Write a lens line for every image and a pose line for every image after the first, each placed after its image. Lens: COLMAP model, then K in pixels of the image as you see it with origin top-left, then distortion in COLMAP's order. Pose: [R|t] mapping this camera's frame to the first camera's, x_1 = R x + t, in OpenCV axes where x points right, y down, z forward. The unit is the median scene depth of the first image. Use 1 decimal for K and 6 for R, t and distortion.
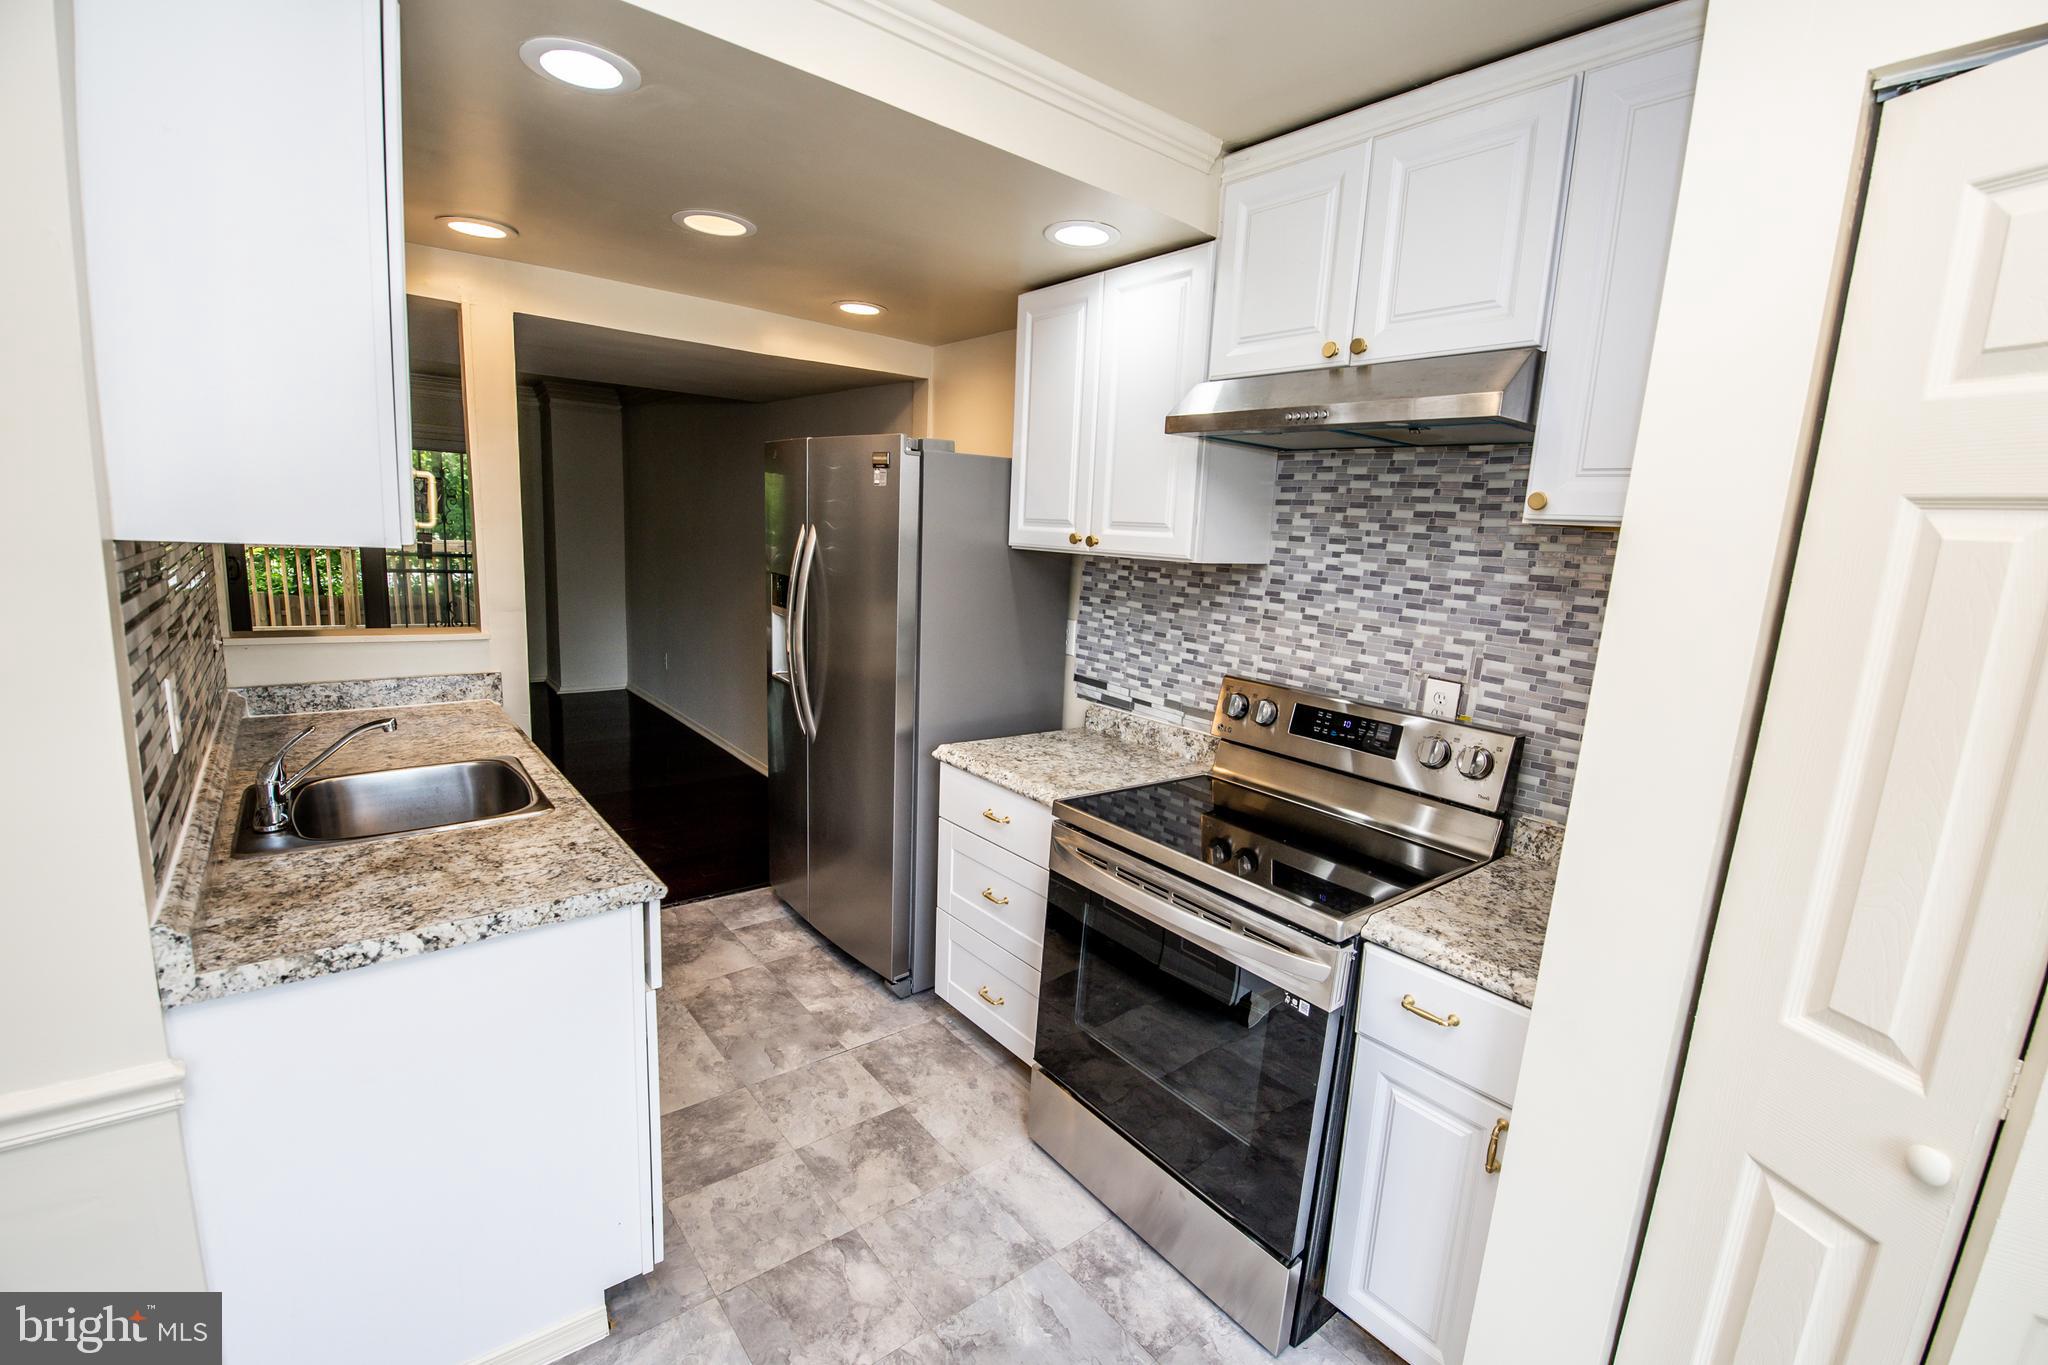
lens RADIAL K [[879.2, 0, 1021.6], [0, 879.2, 694.2], [0, 0, 1]] dist [-0.001788, -0.000896]
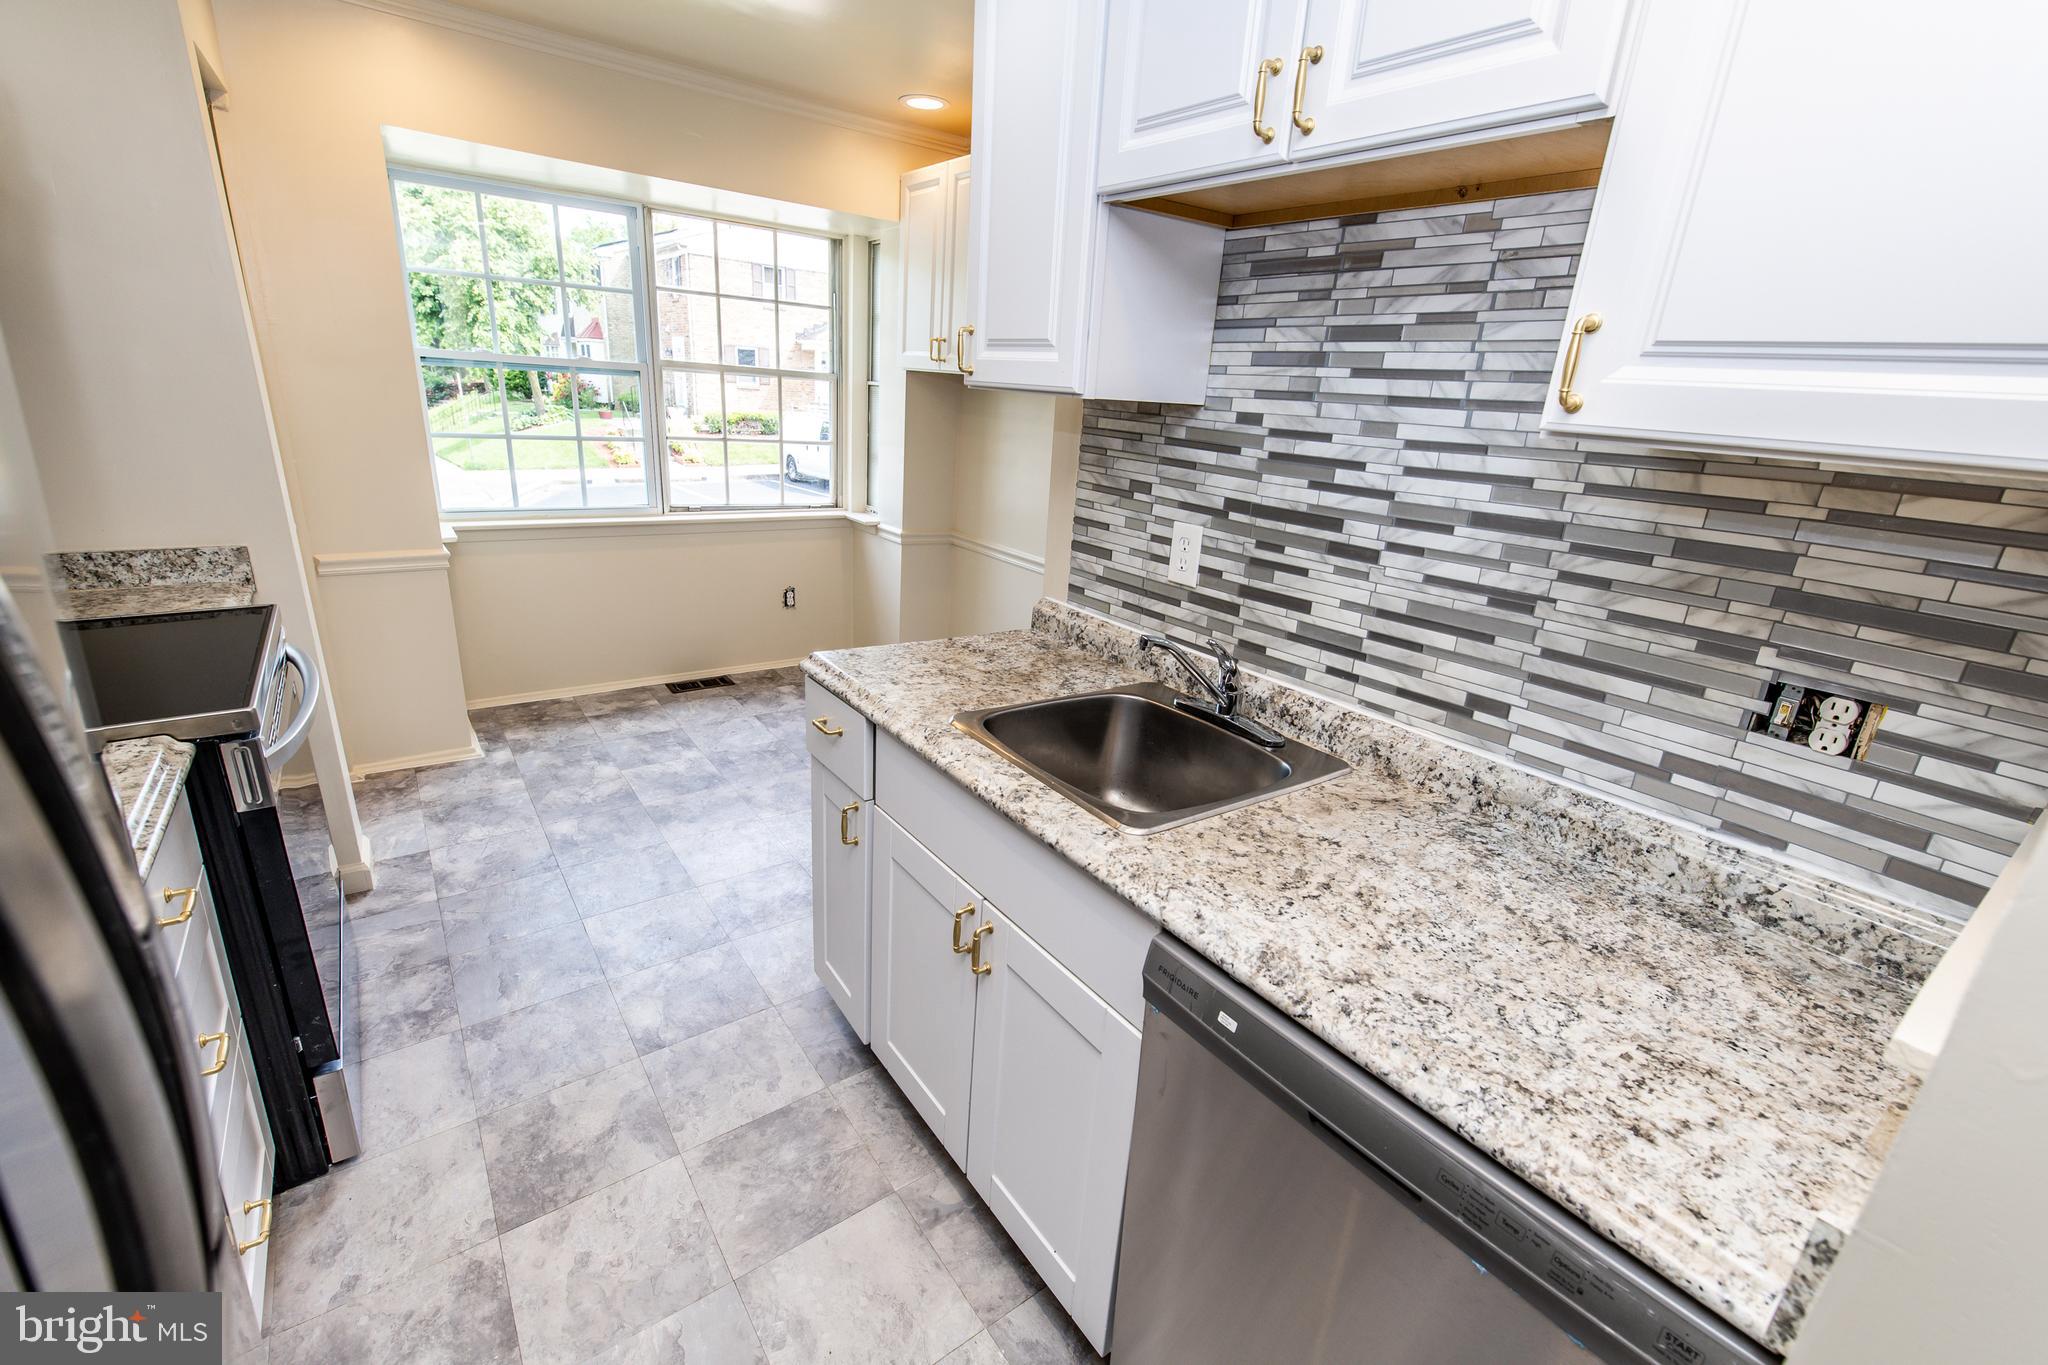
lens RADIAL K [[879.2, 0, 1031.3], [0, 879.2, 683.0], [0, 0, 1]] dist [-0.001788, -0.000896]
pose [[-0.991881, -0.127129, -0.003065, -0.665512], [-0.112206, 0.863604, 0.491525, -0.353293], [-0.059840, 0.487879, -0.870858, 1.884657]]
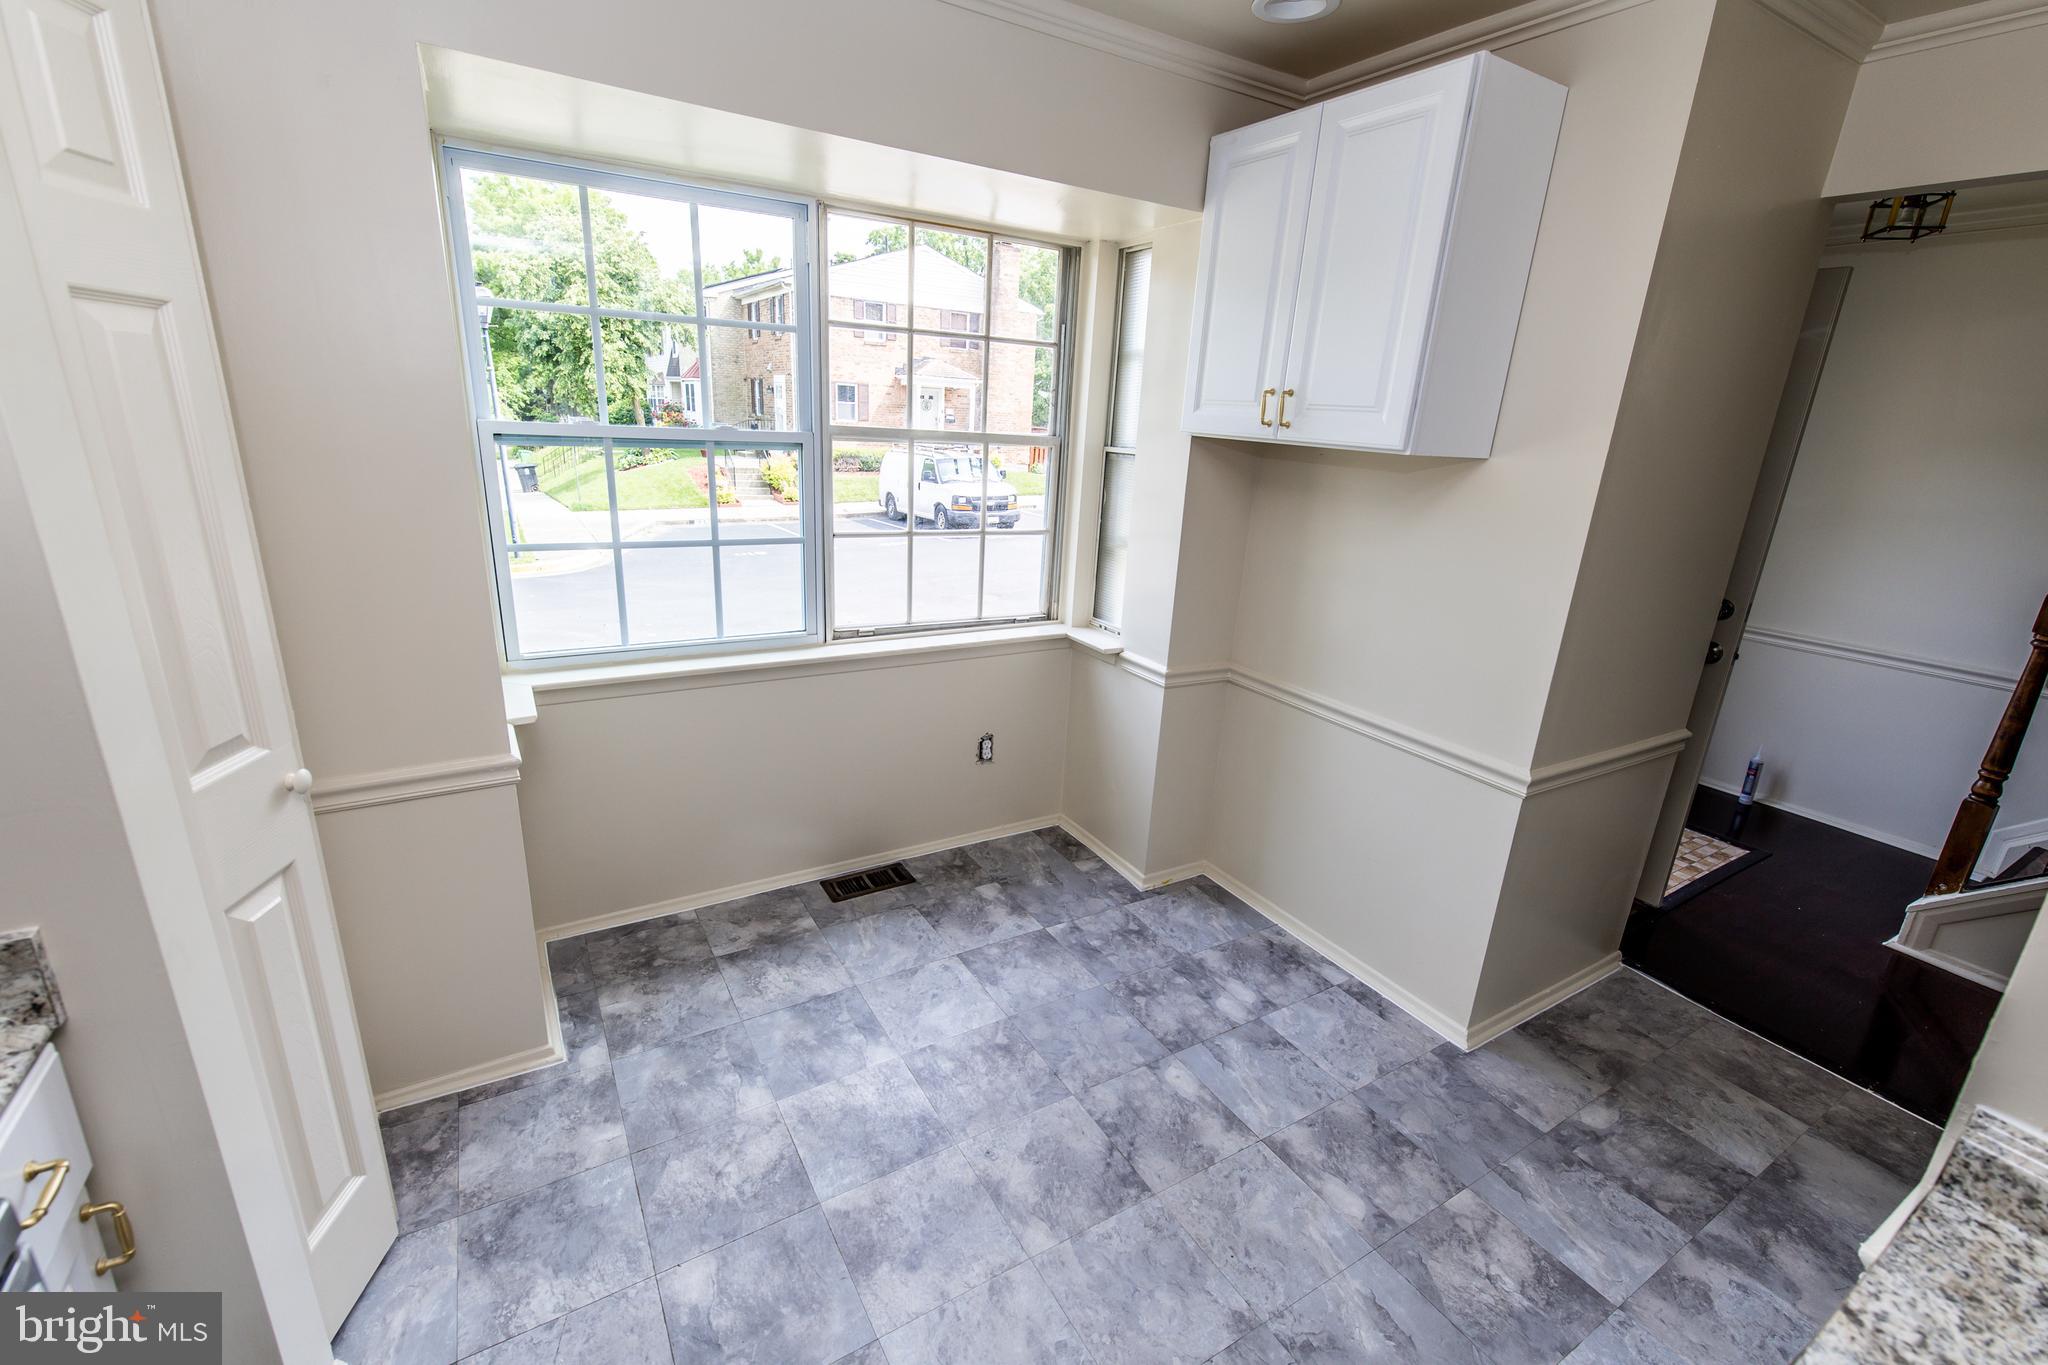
lens RADIAL K [[879.2, 0, 1023.1], [0, 879.2, 685.0], [0, 0, 1]] dist [-0.001788, -0.000896]
pose [[-0.985575, -0.139522, 0.095794, -0.466457], [-0.077580, 0.875494, 0.476961, -0.299320], [-0.150413, 0.462648, -0.873689, 1.563912]]
